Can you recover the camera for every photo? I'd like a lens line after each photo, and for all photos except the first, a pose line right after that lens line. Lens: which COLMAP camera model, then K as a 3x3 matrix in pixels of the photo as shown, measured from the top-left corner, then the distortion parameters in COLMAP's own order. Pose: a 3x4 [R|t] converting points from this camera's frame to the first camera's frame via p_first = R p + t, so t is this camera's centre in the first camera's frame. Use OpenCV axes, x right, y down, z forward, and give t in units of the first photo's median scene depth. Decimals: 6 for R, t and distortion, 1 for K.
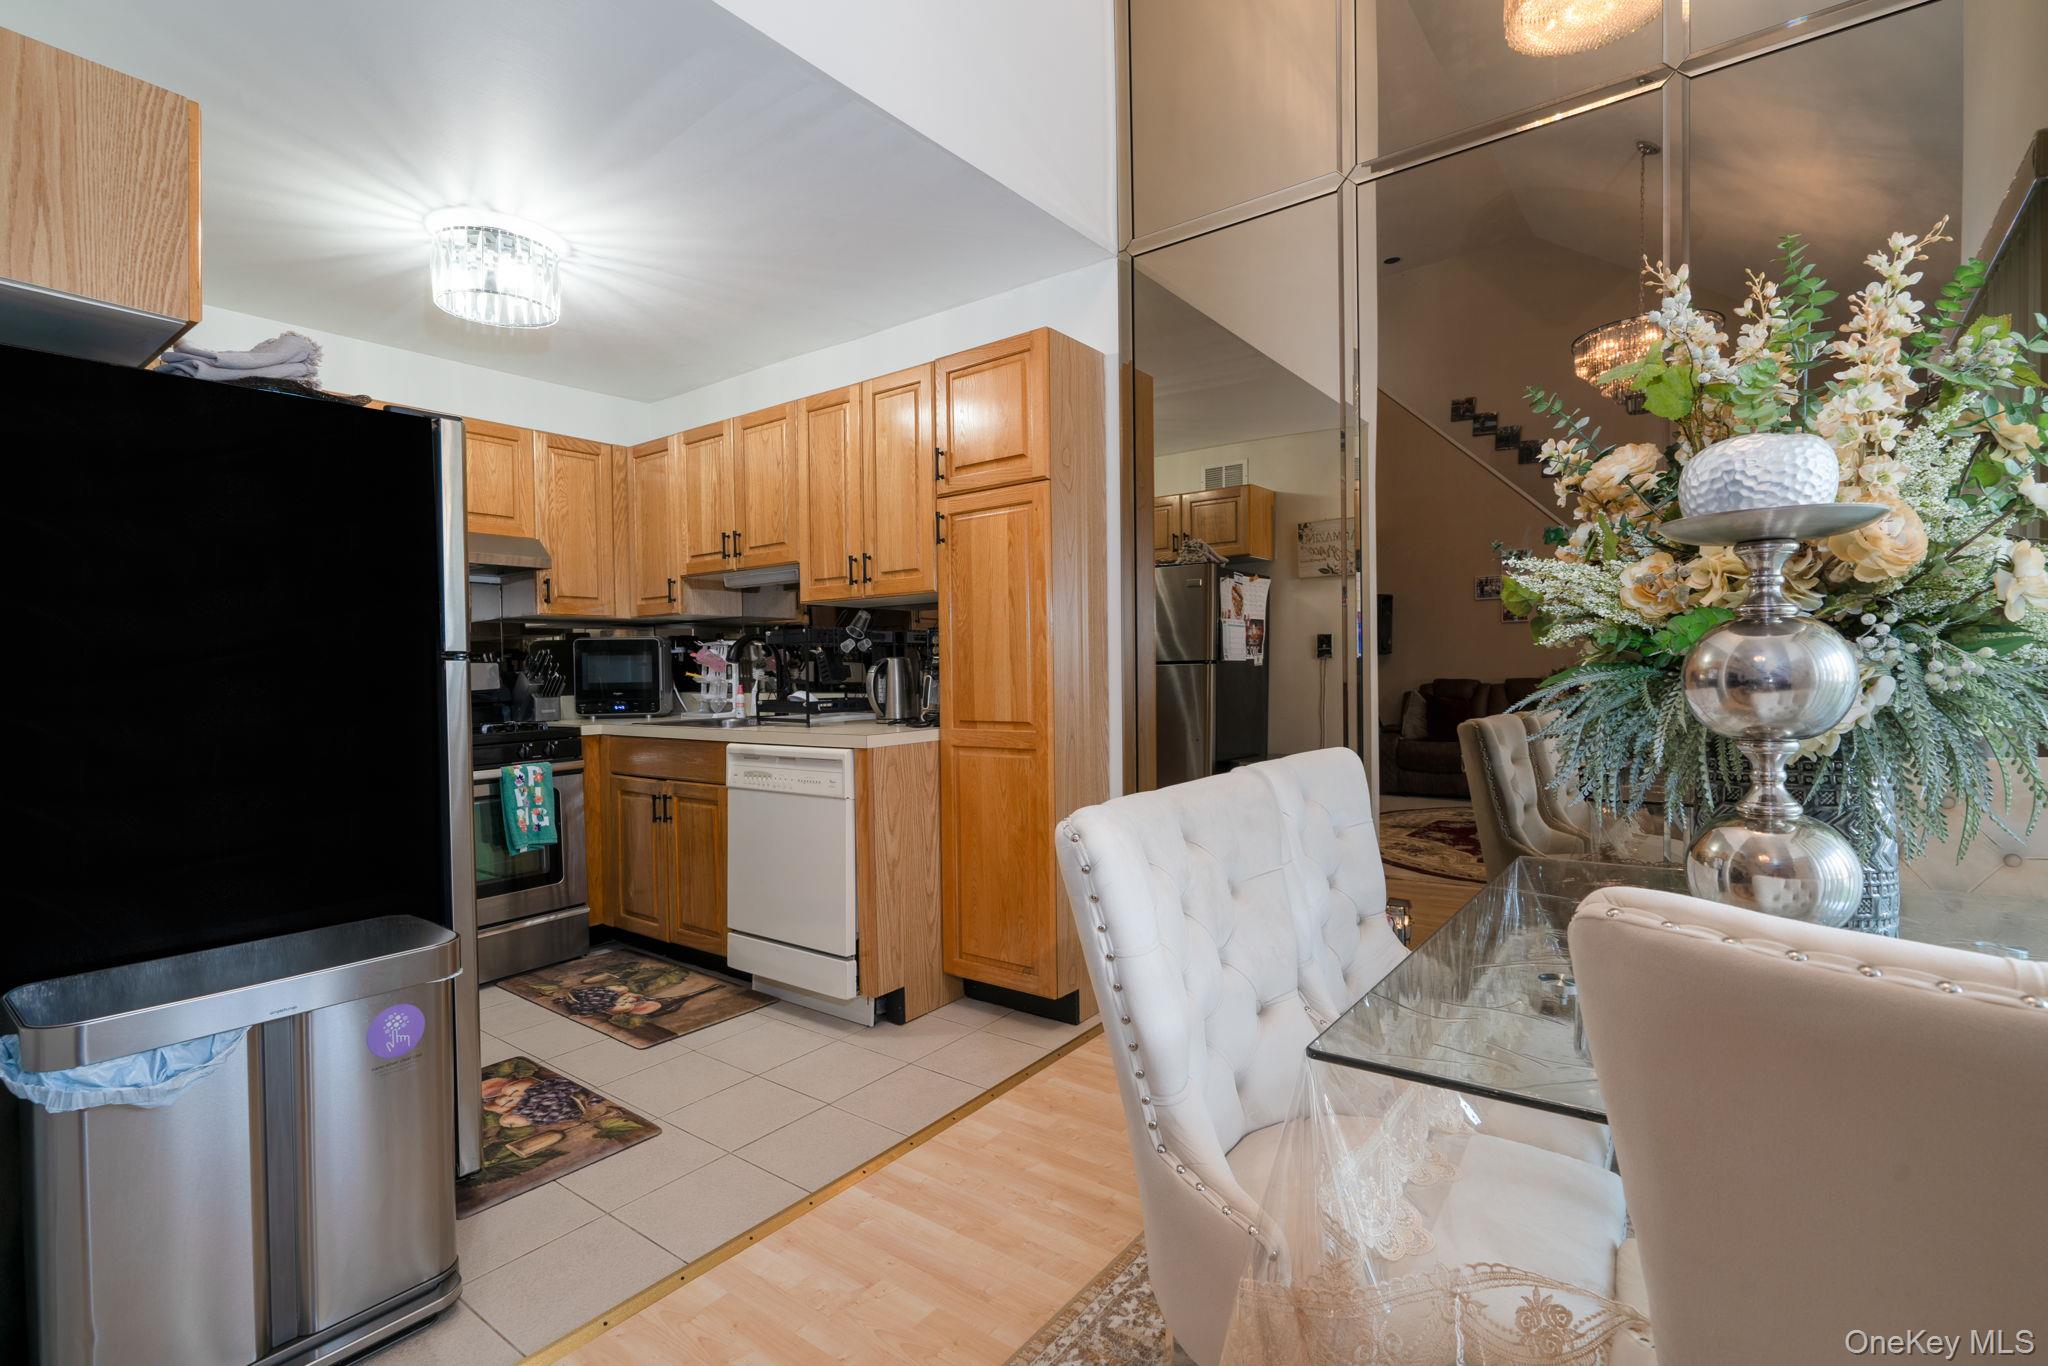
lens RADIAL K [[958.4, 0, 1028.6], [0, 958.4, 690.1], [0, 0, 1]] dist [-0.001589, 0.000109]
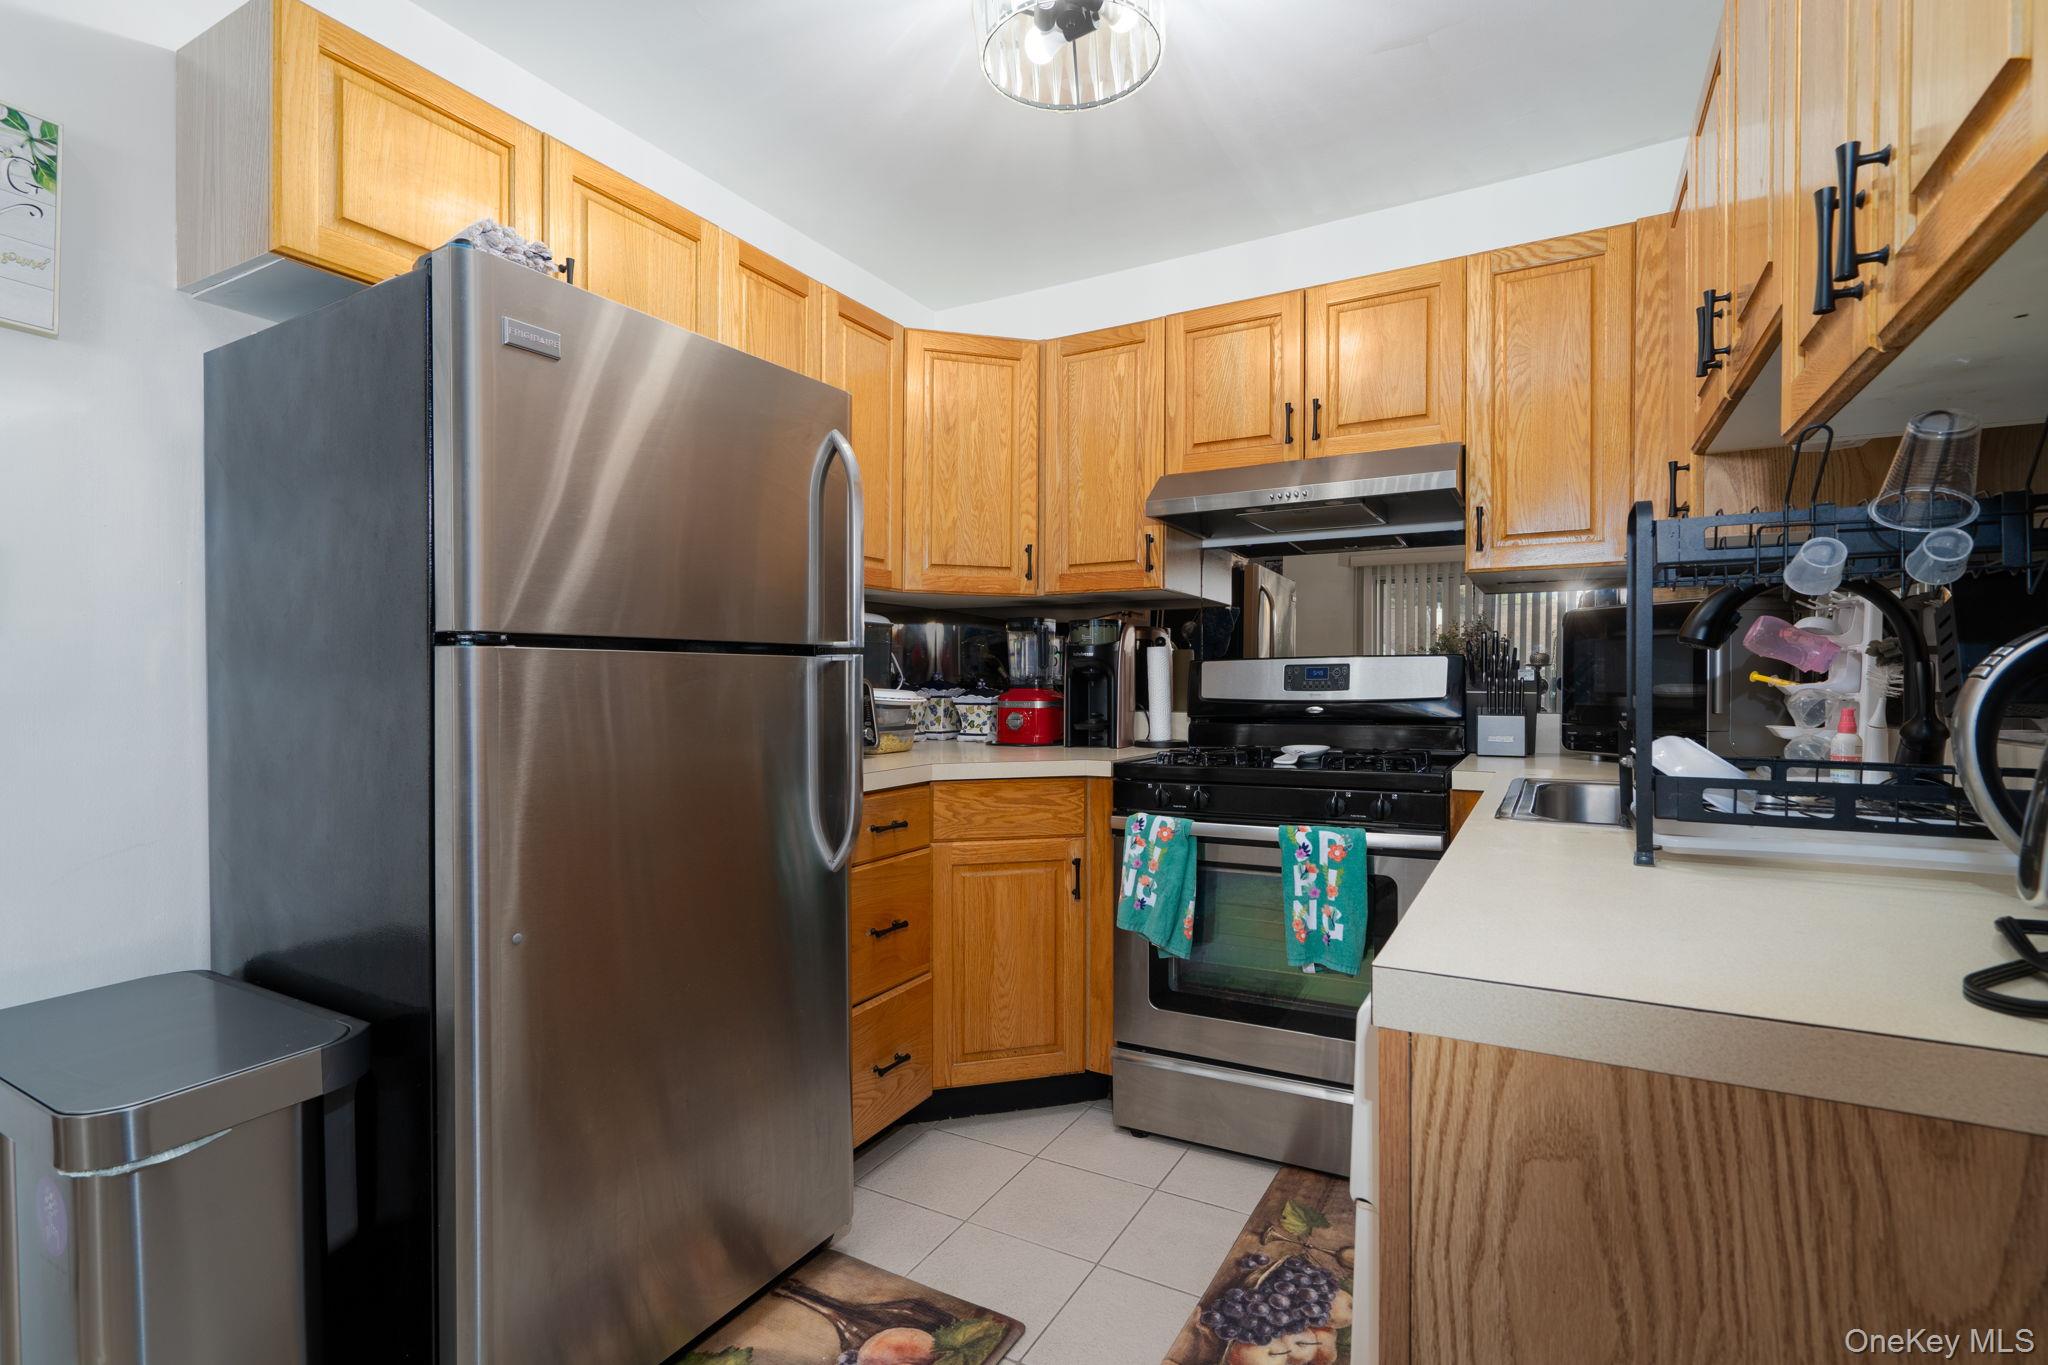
lens RADIAL K [[958.4, 0, 1026.8], [0, 958.4, 687.6], [0, 0, 1]] dist [-0.001589, 0.000109]
pose [[0.135864, 0.023062, -0.990459, 0.030258], [-0.024165, 0.999509, 0.019958, -0.014446], [0.990433, 0.021223, 0.136355, 0.675761]]
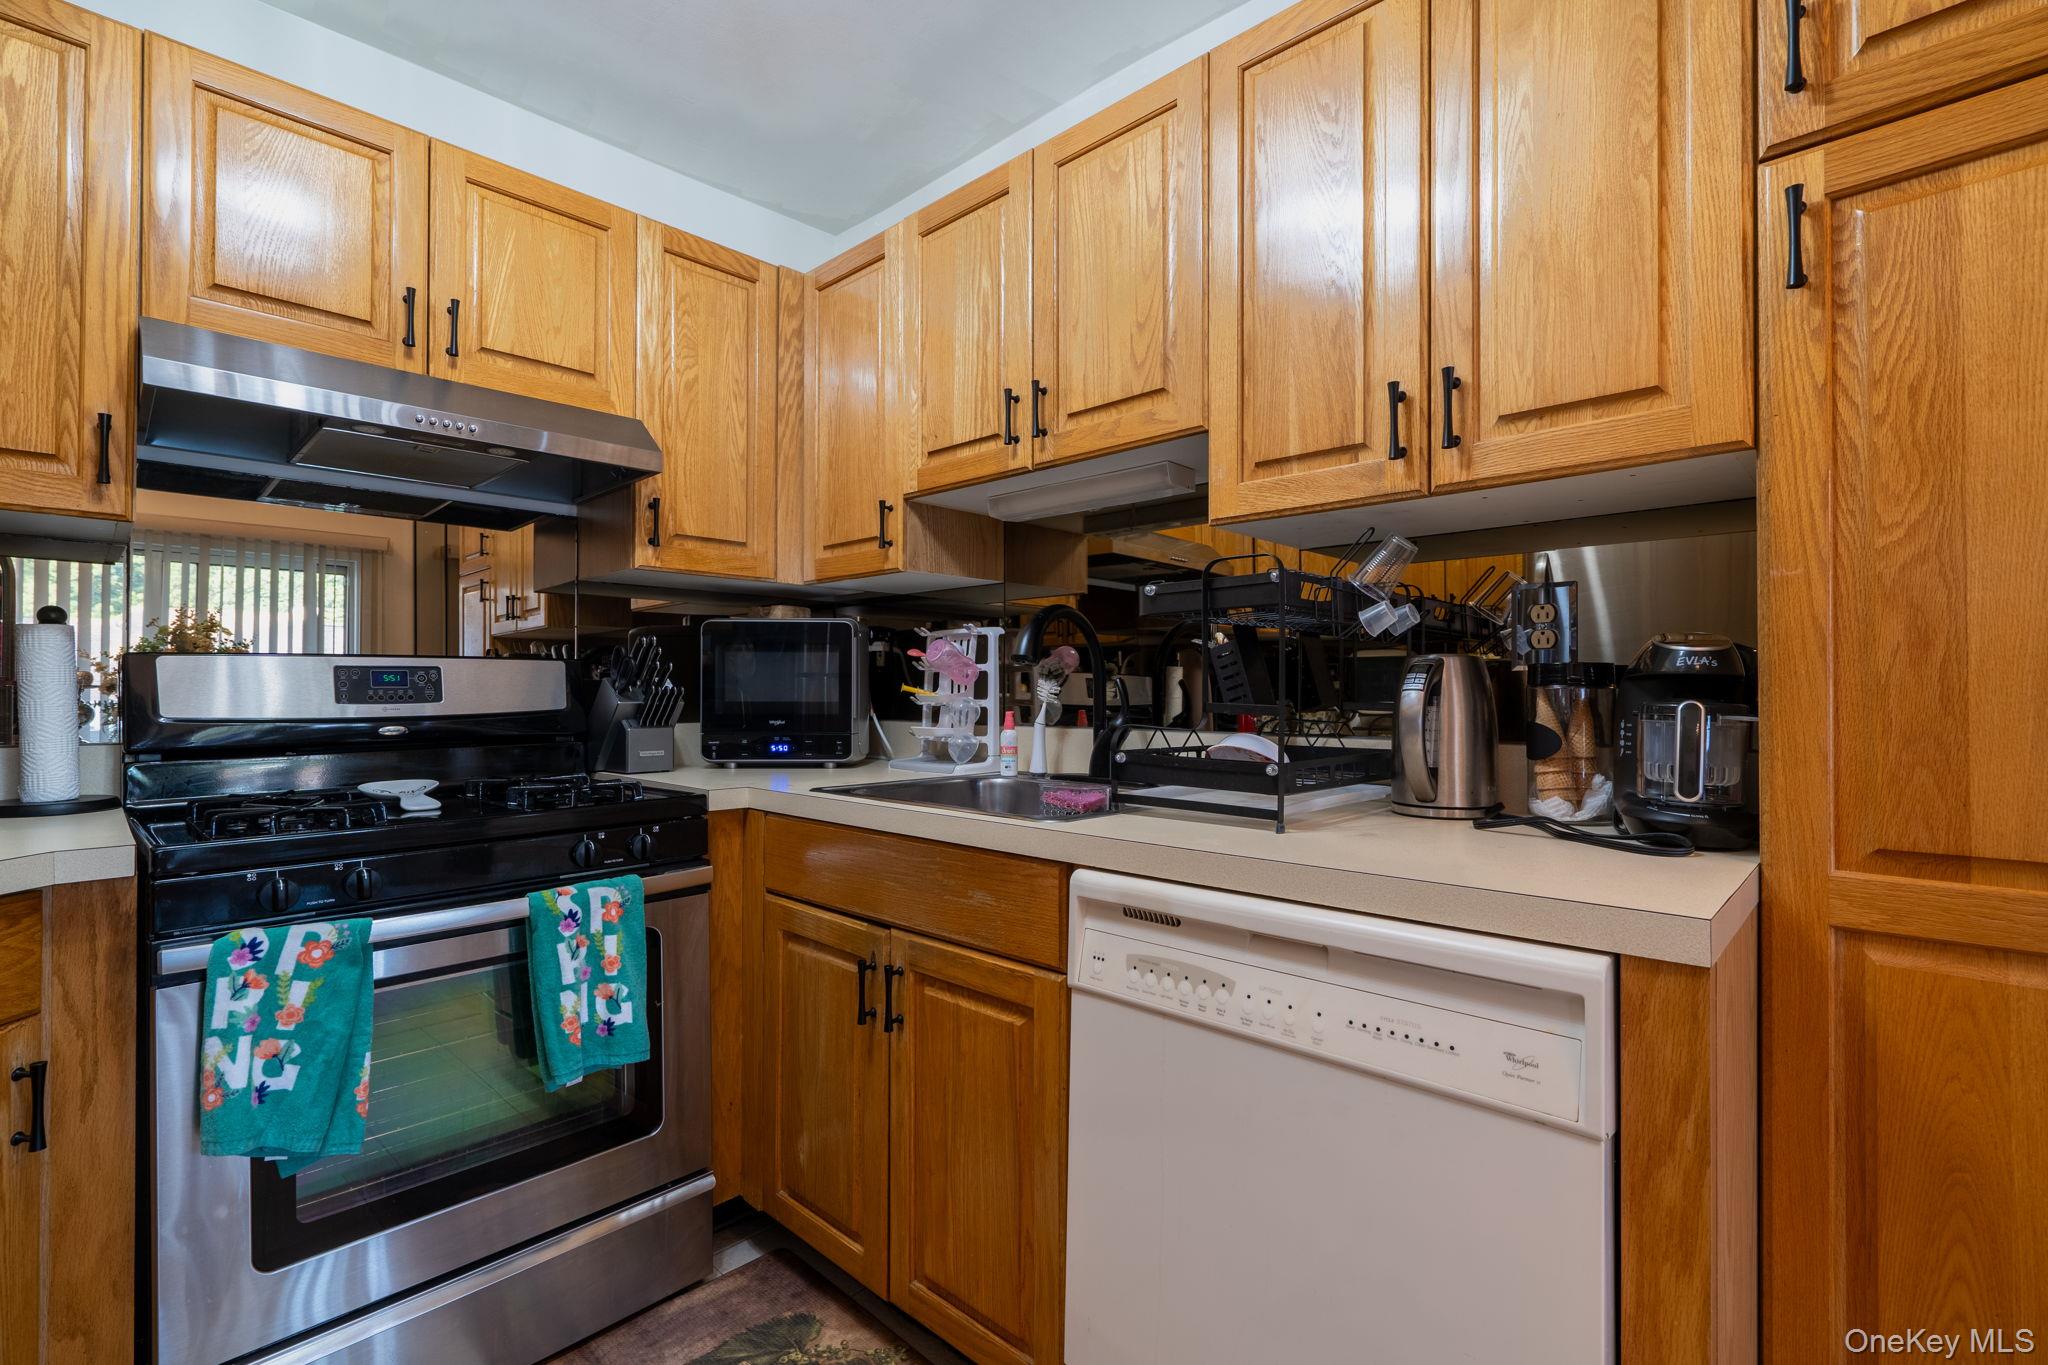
lens RADIAL K [[925.4, 0, 1026.0], [0, 925.4, 688.4], [0, 0, 1]] dist [-0.001800, 0.000313]
pose [[0.993381, 0.016660, -0.113651, -0.251907], [-0.019757, 0.999462, -0.026178, -0.005164], [0.113153, 0.028250, 0.993176, 0.544535]]
